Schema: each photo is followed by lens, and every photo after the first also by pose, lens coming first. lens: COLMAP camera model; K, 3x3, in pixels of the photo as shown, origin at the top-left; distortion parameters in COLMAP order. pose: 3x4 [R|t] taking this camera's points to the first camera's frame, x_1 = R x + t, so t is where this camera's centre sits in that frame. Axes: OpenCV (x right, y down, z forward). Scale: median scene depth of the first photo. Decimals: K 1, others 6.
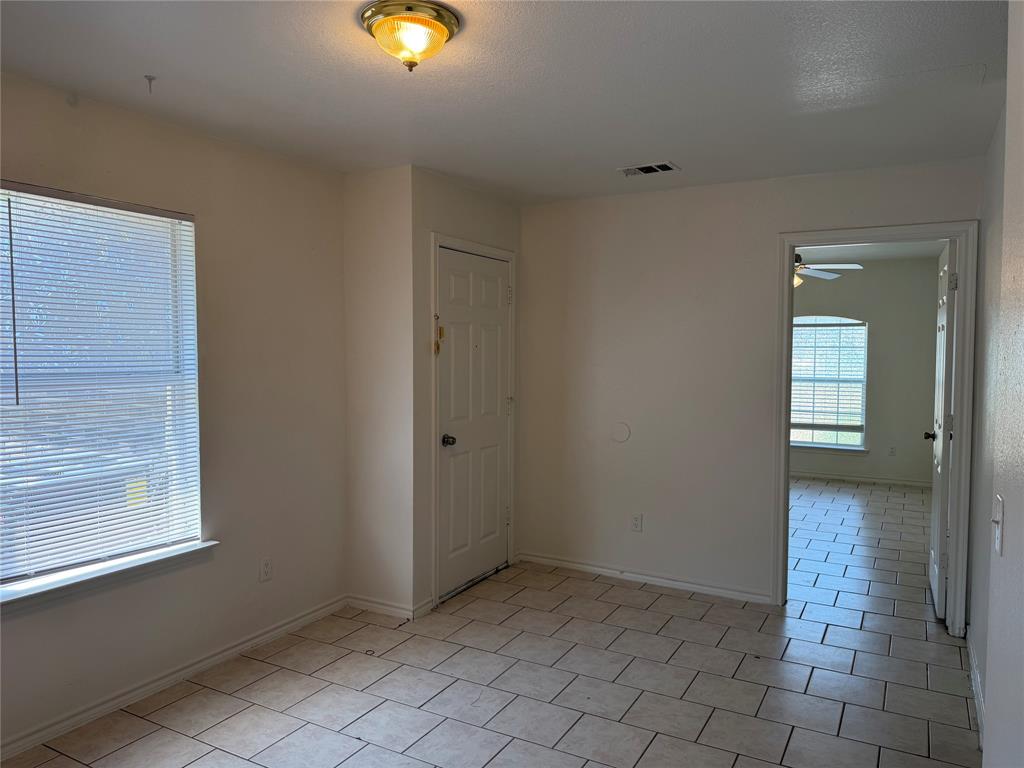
lens RADIAL K [[725.2, 0, 511.2], [0, 725.2, 382.2], [0, 0, 1]] dist [0.088484, -0.106726]
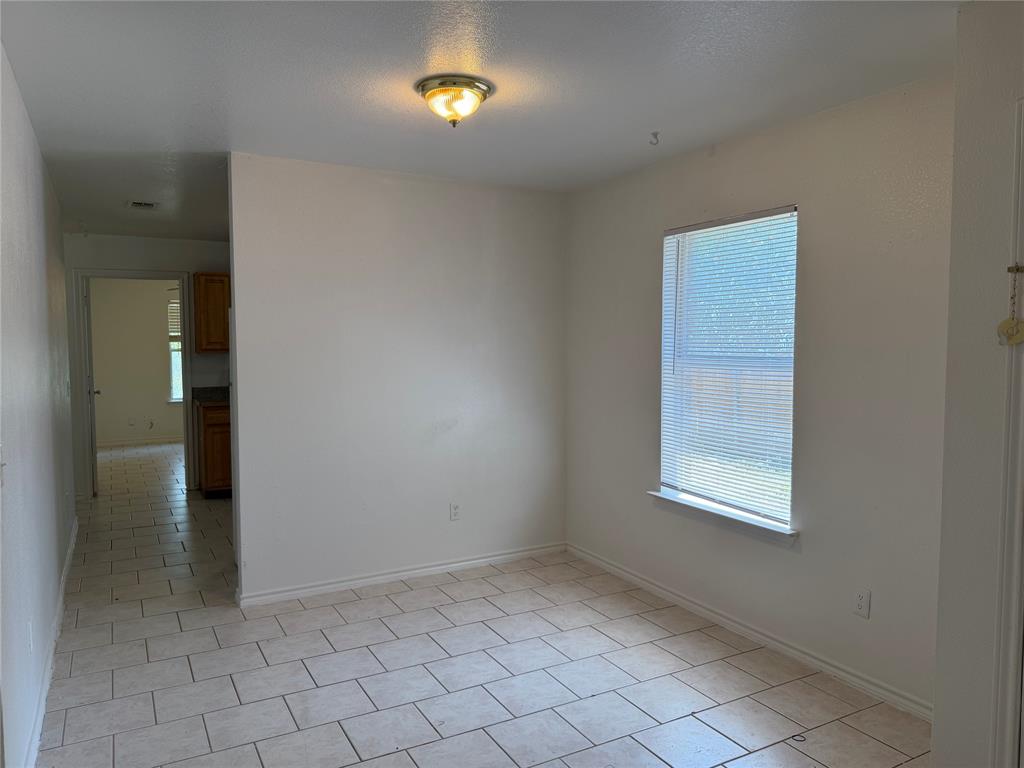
lens RADIAL K [[725.2, 0, 511.2], [0, 725.2, 382.2], [0, 0, 1]] dist [0.088484, -0.106726]
pose [[-0.529377, 0.044845, -0.847201, 0.674302], [-0.037823, 0.996362, 0.076374, -0.048396], [0.847543, 0.072474, -0.525754, 1.286242]]
